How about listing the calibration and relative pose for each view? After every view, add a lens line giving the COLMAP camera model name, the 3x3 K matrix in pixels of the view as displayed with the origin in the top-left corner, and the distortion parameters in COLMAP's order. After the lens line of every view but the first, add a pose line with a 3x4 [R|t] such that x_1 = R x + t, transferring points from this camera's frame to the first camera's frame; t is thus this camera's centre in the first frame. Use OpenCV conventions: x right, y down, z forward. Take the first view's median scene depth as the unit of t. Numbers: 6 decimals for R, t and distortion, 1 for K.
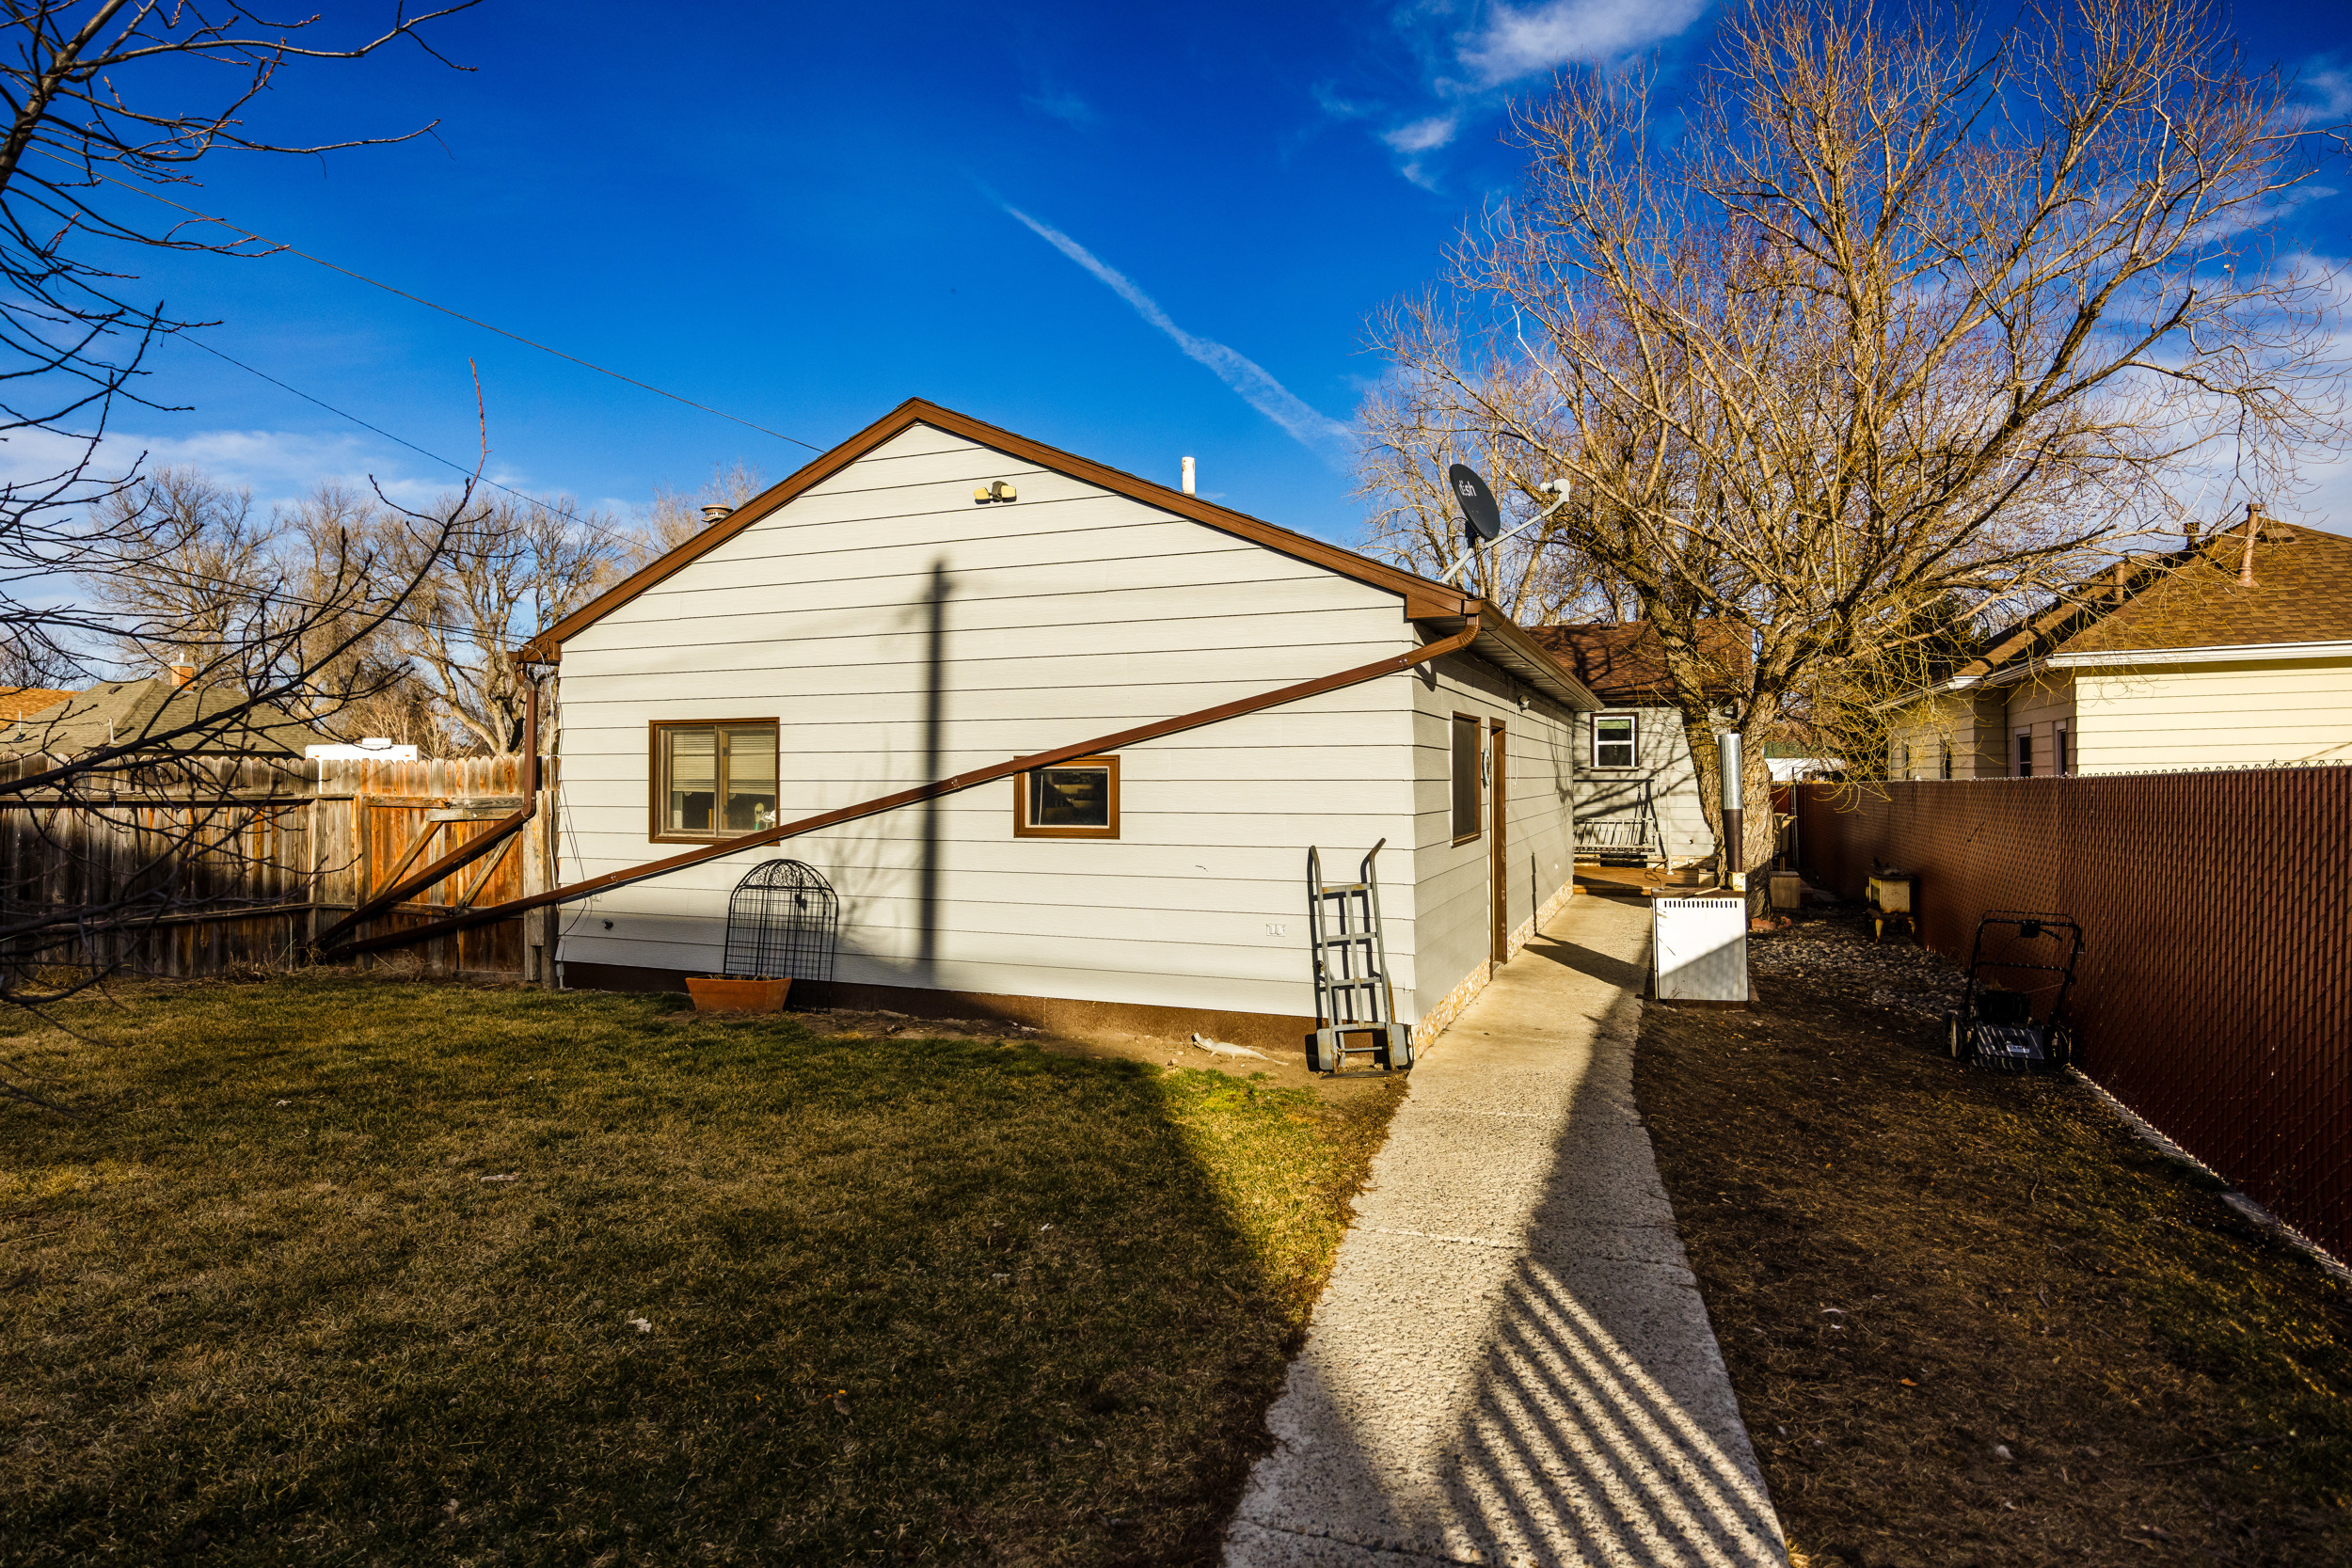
lens RADIAL K [[1258.5, 0, 1176.9], [0, 1258.5, 779.1], [0, 0, 1]] dist [-0.017728, 0.001469]
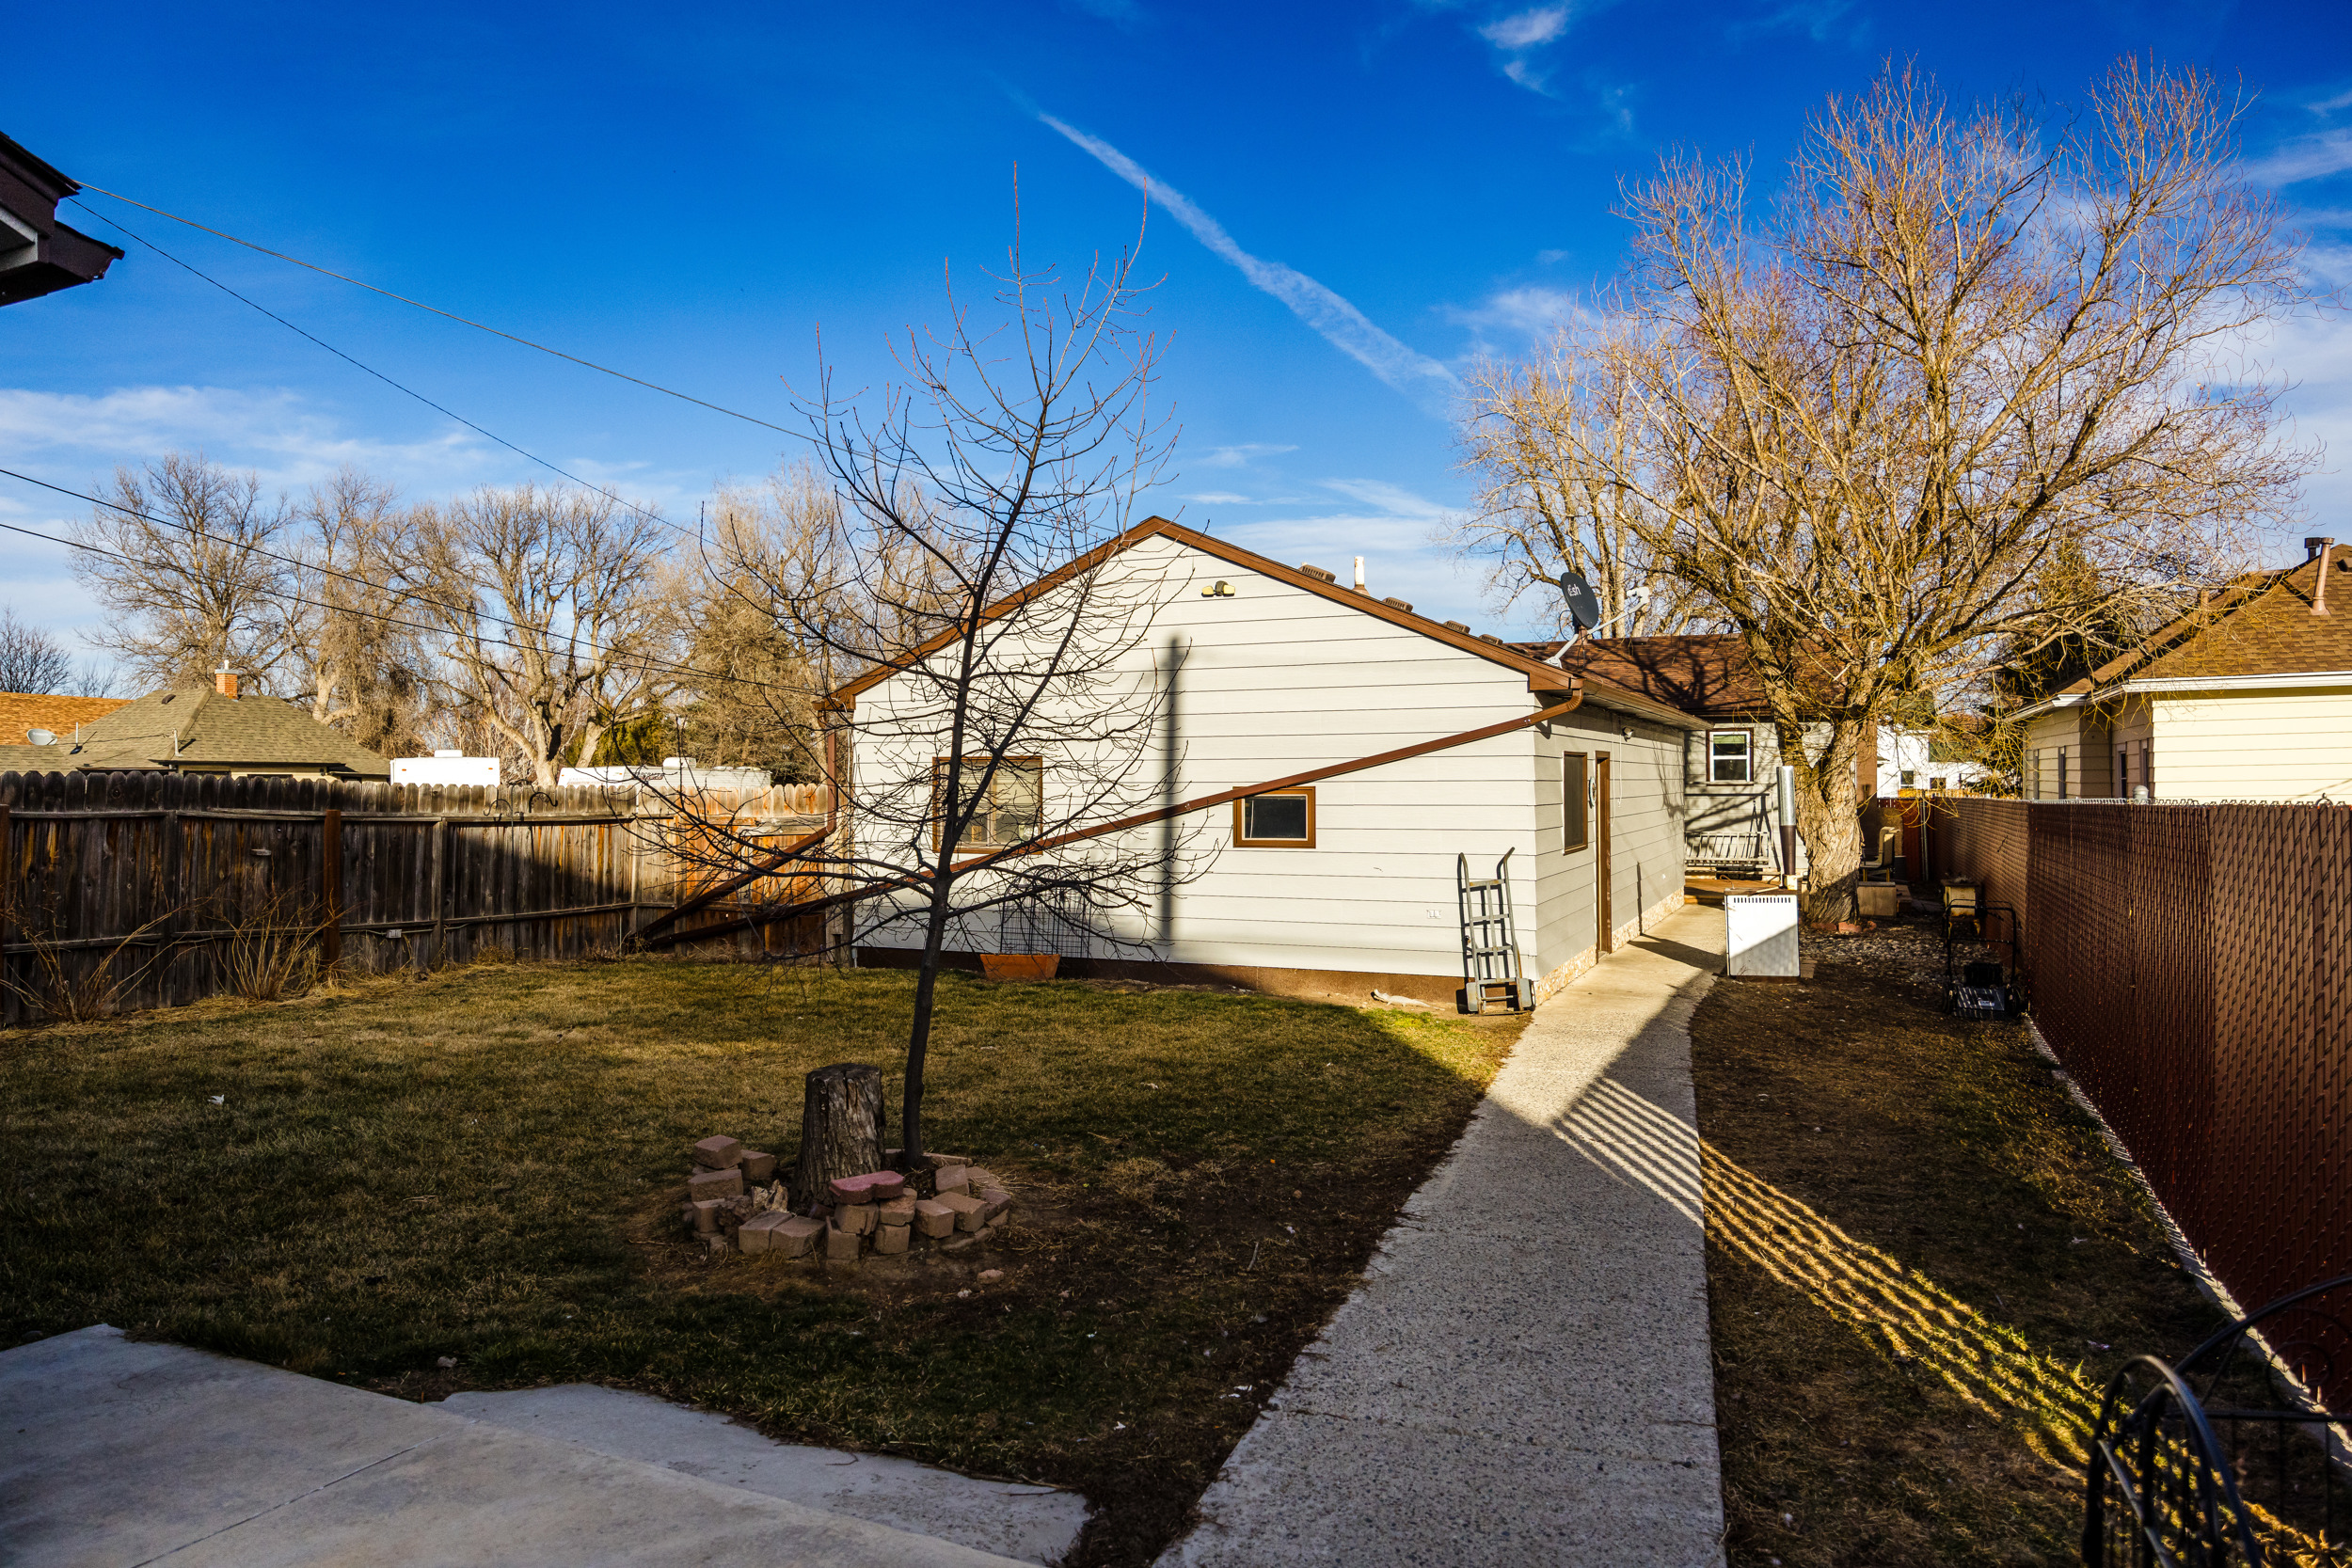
lens RADIAL K [[1457.5, 0, 1201.2], [0, 1457.5, 785.6], [0, 0, 1]] dist [0.001801, -0.002435]
pose [[0.999424, -0.002141, -0.033861, -0.102672], [0.002131, 0.999998, -0.000323, -0.017508], [0.033862, 0.000250, 0.999426, -0.508100]]
